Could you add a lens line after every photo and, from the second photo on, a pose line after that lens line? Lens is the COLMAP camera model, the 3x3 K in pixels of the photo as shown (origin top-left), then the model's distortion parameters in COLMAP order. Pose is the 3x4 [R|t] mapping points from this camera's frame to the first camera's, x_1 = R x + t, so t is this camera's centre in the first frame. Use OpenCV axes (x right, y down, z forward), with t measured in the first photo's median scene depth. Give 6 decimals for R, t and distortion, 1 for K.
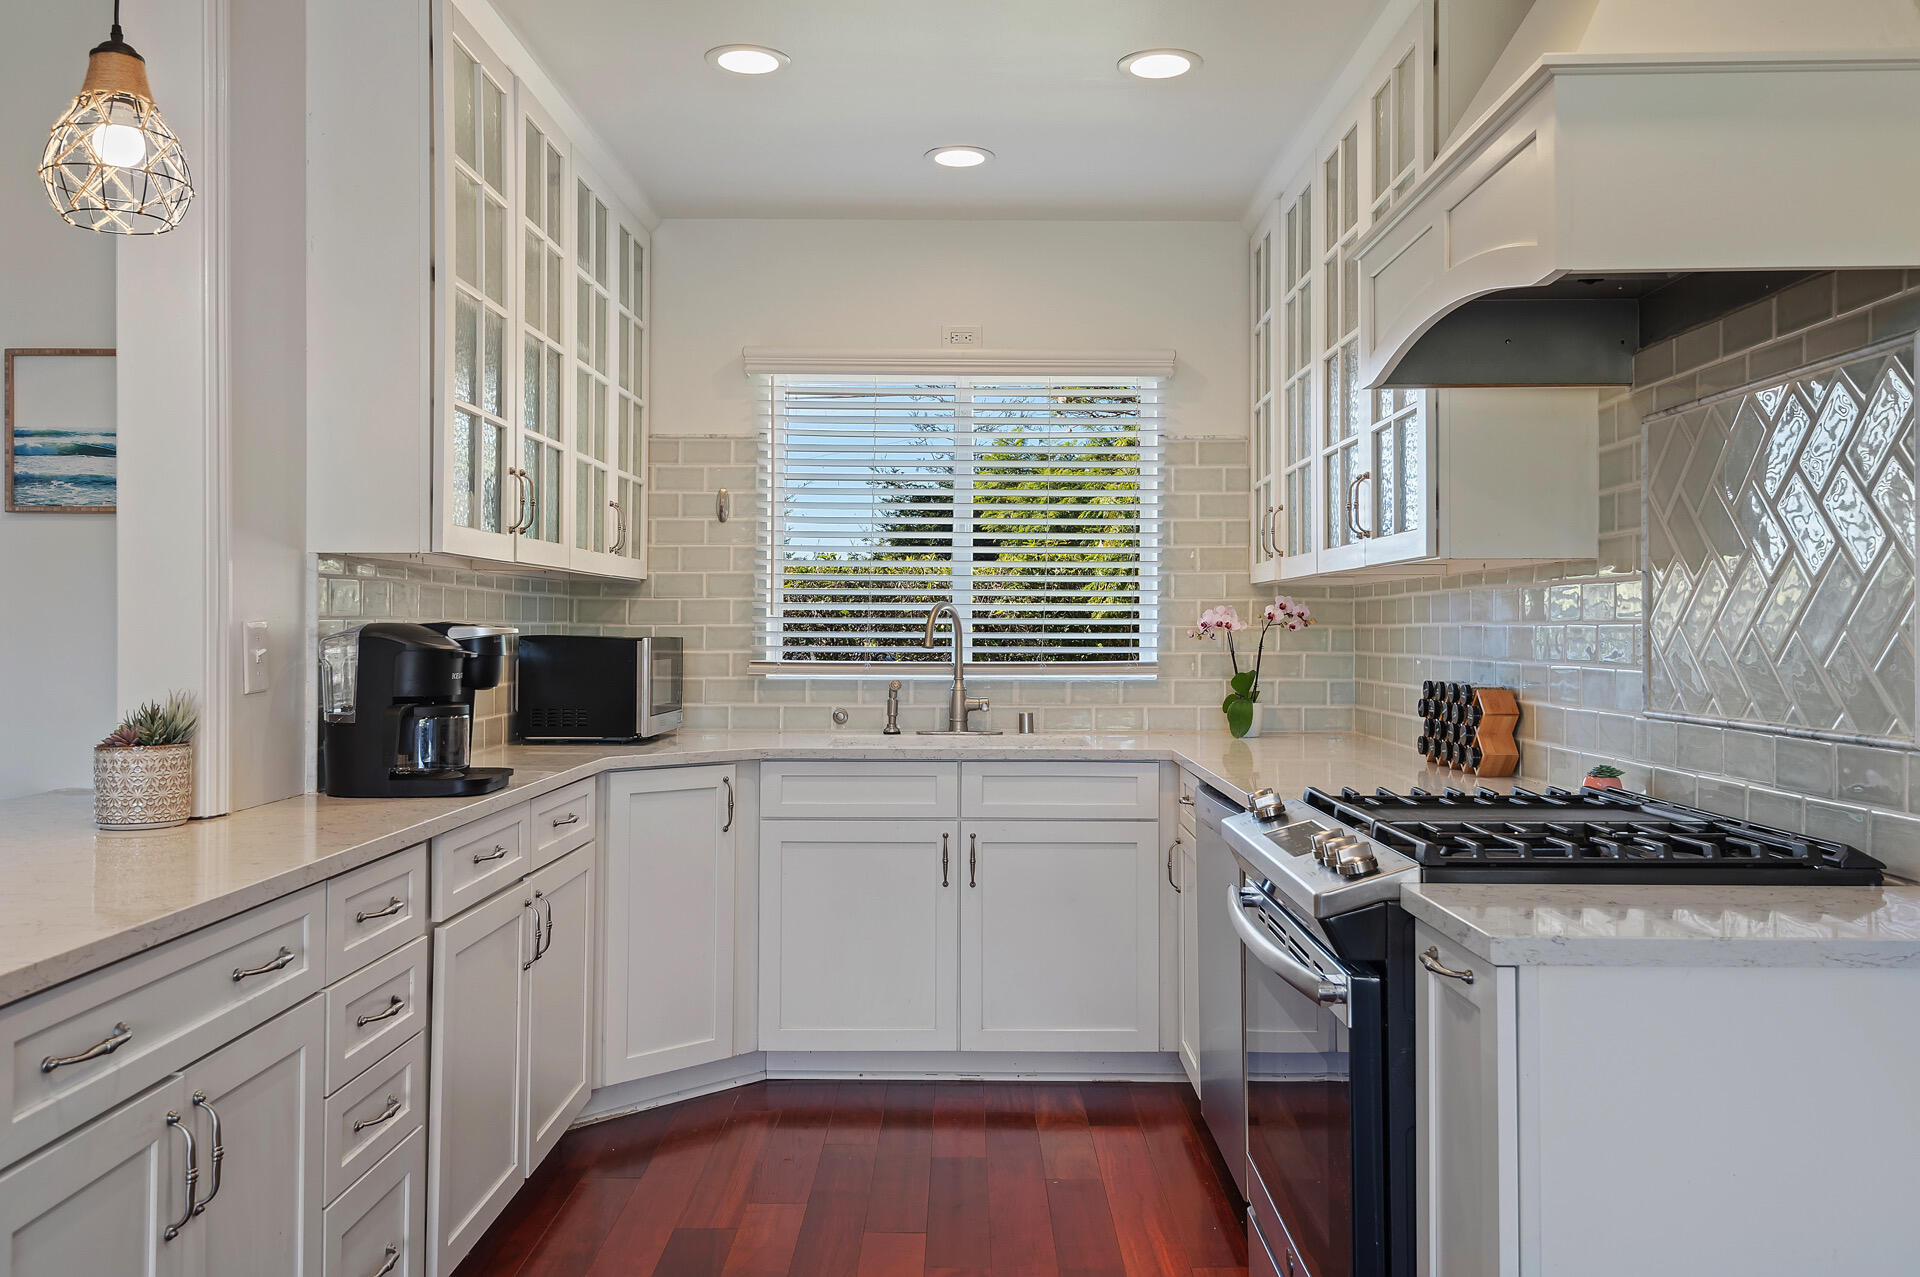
lens RADIAL K [[1549.0, 0, 958.8], [0, 1549.0, 627.7], [0, 0, 1]] dist [0.044101, -0.000857]
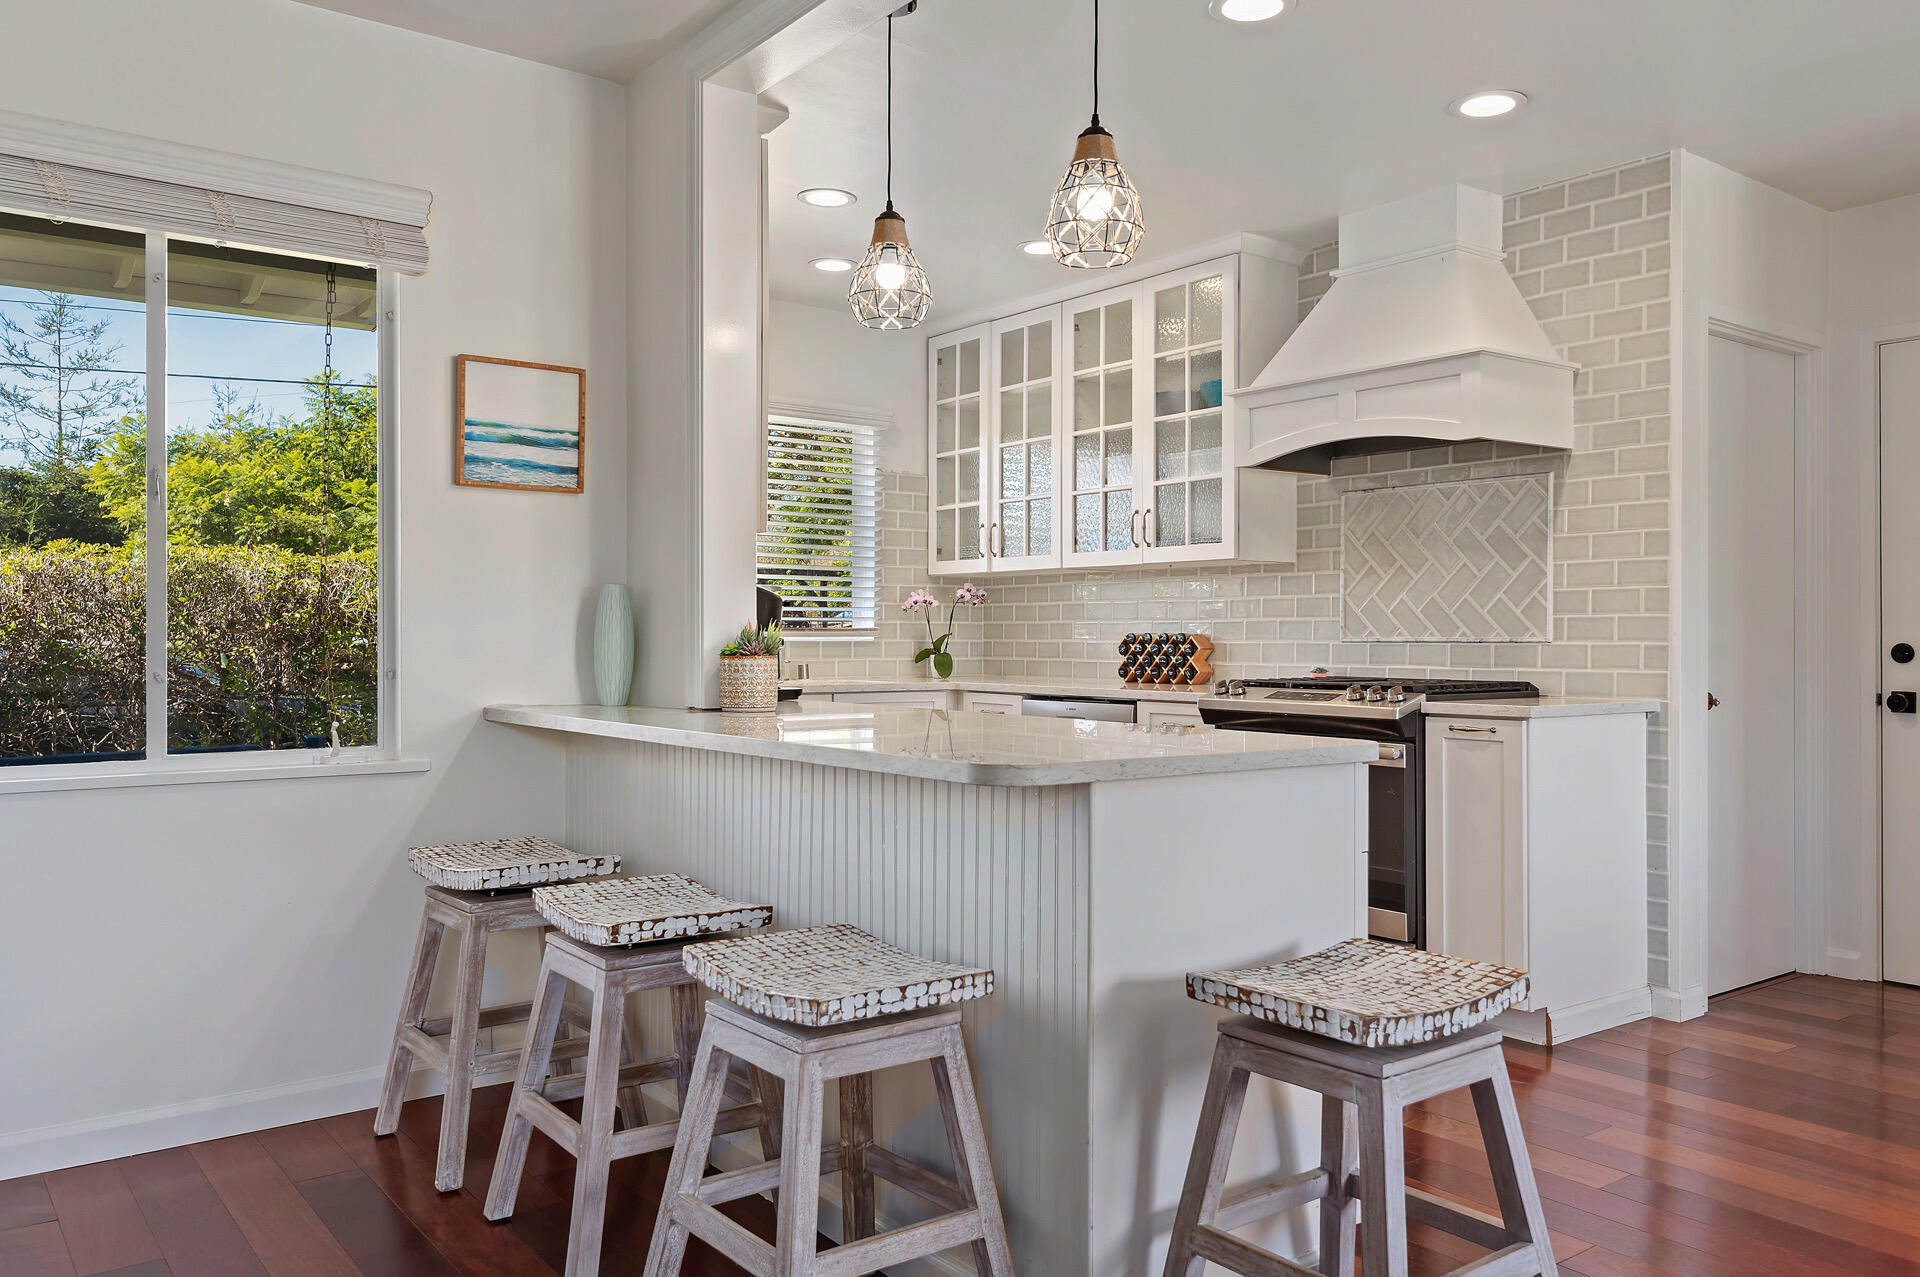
lens RADIAL K [[1441.4, 0, 959.5], [0, 1441.4, 642.0], [0, 0, 1]] dist [-0.007293, -0.000527]
pose [[0.786128, -0.002395, 0.618059, -0.996571], [-0.000755, 0.999988, 0.004835, 0.044974], [-0.618063, -0.004268, 0.786117, -0.141302]]
